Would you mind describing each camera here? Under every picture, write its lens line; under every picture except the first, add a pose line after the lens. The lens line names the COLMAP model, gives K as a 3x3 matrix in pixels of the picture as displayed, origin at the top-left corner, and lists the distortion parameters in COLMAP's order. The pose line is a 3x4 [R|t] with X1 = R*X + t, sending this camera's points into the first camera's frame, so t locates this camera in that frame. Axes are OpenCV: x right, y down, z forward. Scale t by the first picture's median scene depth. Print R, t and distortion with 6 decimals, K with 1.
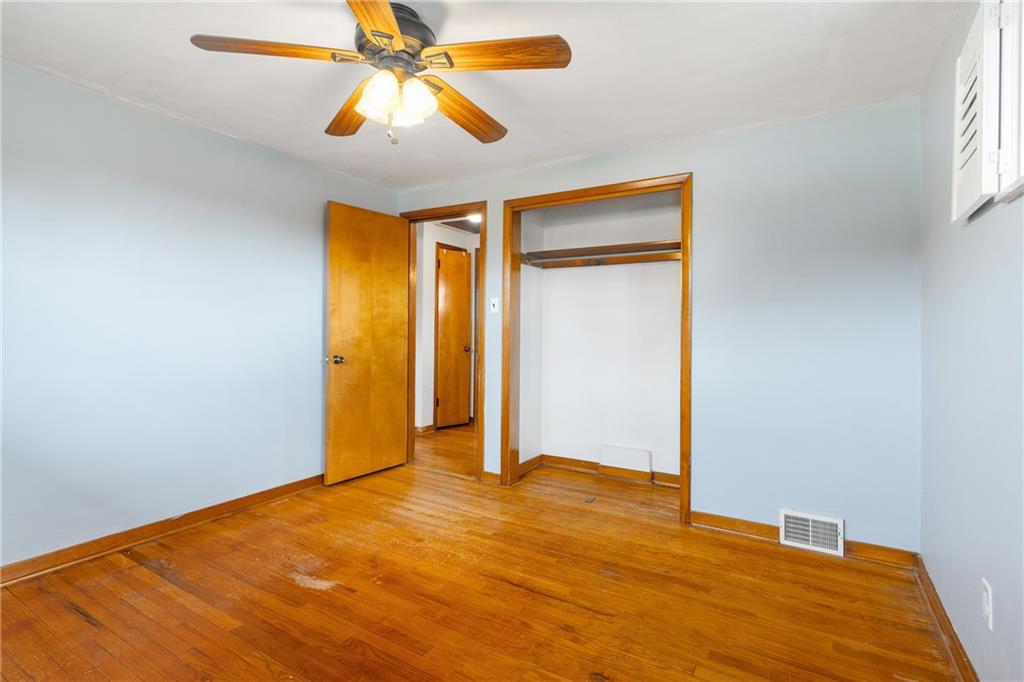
lens RADIAL K [[487.4, 0, 506.5], [0, 487.4, 327.5], [0, 0, 1]] dist [0.001412, 0.000554]
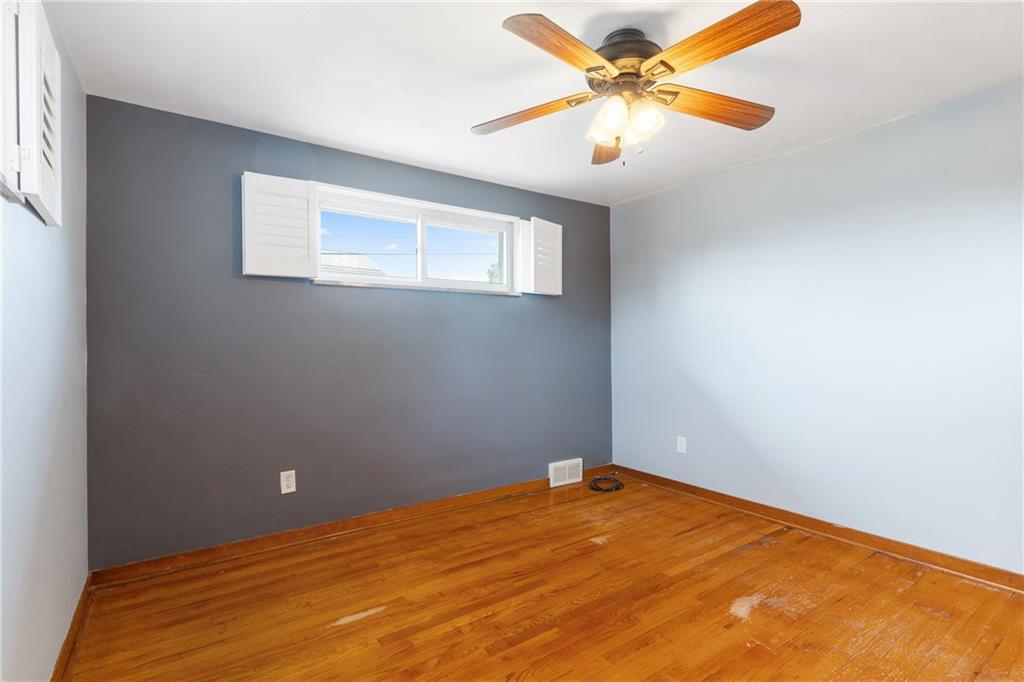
lens RADIAL K [[487.4, 0, 511.0], [0, 487.4, 342.5], [0, 0, 1]] dist [0.001412, 0.000554]
pose [[-0.400454, -0.006038, -0.916297, 0.557810], [0.008147, 0.999915, -0.010149, 0.008375], [0.916281, -0.011529, -0.400371, 0.804840]]
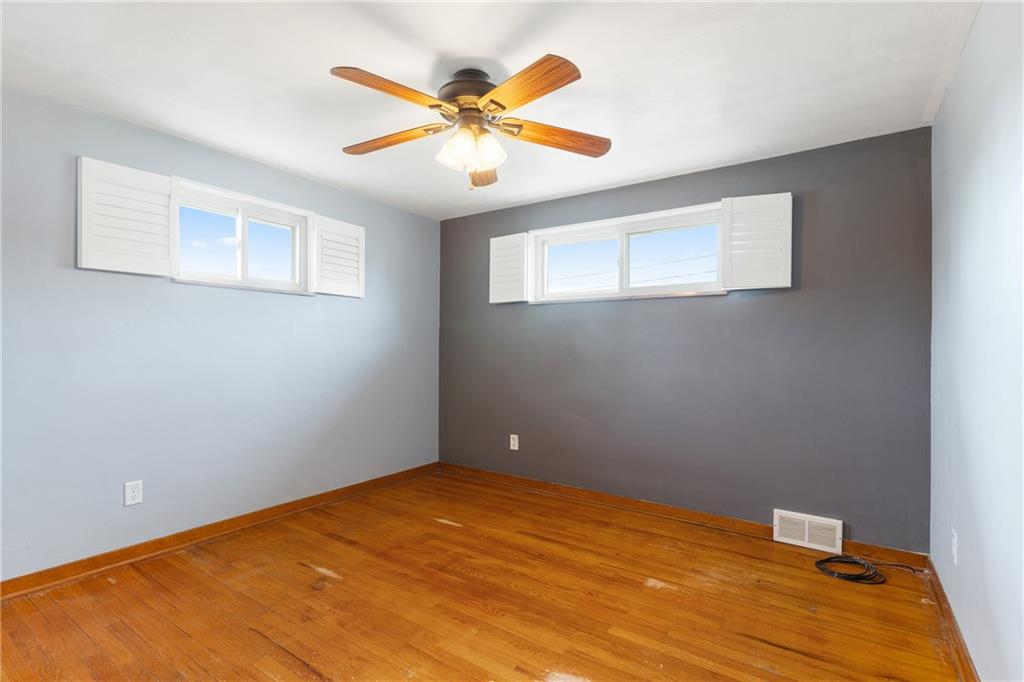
lens RADIAL K [[487.4, 0, 511.9], [0, 487.4, 349.4], [0, 0, 1]] dist [0.001412, 0.000554]
pose [[-0.998316, -0.017659, 0.055255, -0.271713], [-0.017748, 0.999842, -0.001121, 0.004261], [-0.055227, -0.002100, -0.998472, 1.461025]]
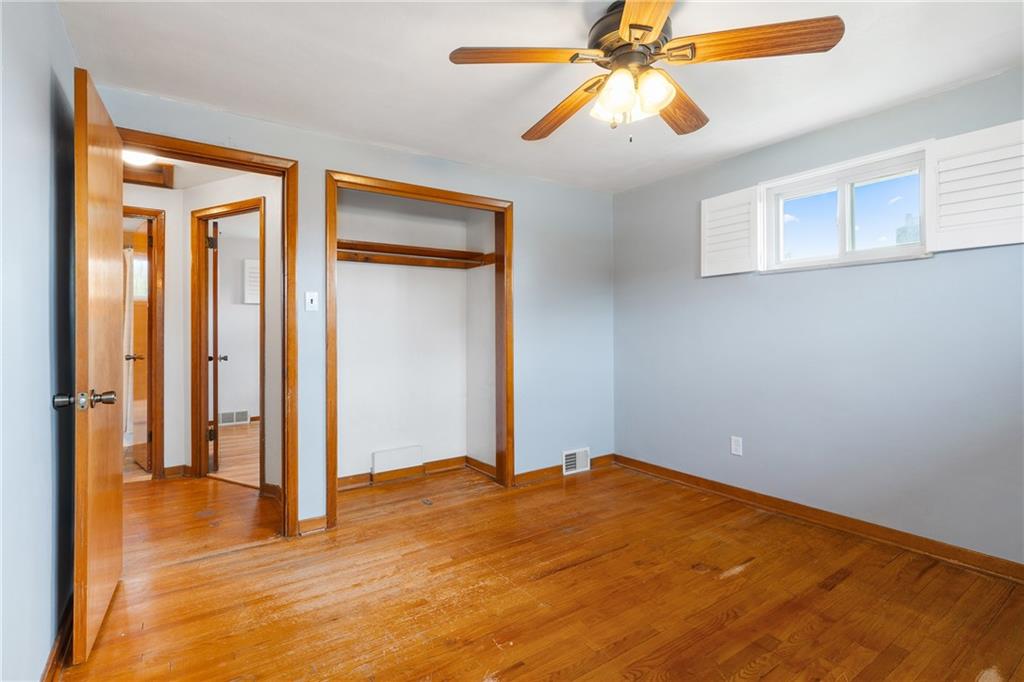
lens RADIAL K [[487.4, 0, 504.6], [0, 487.4, 329.4], [0, 0, 1]] dist [0.001412, 0.000554]
pose [[0.412702, -0.010291, 0.910808, -0.834598], [0.006839, 0.999943, 0.008200, -0.006818], [-0.910841, 0.002845, 0.412748, 0.558597]]
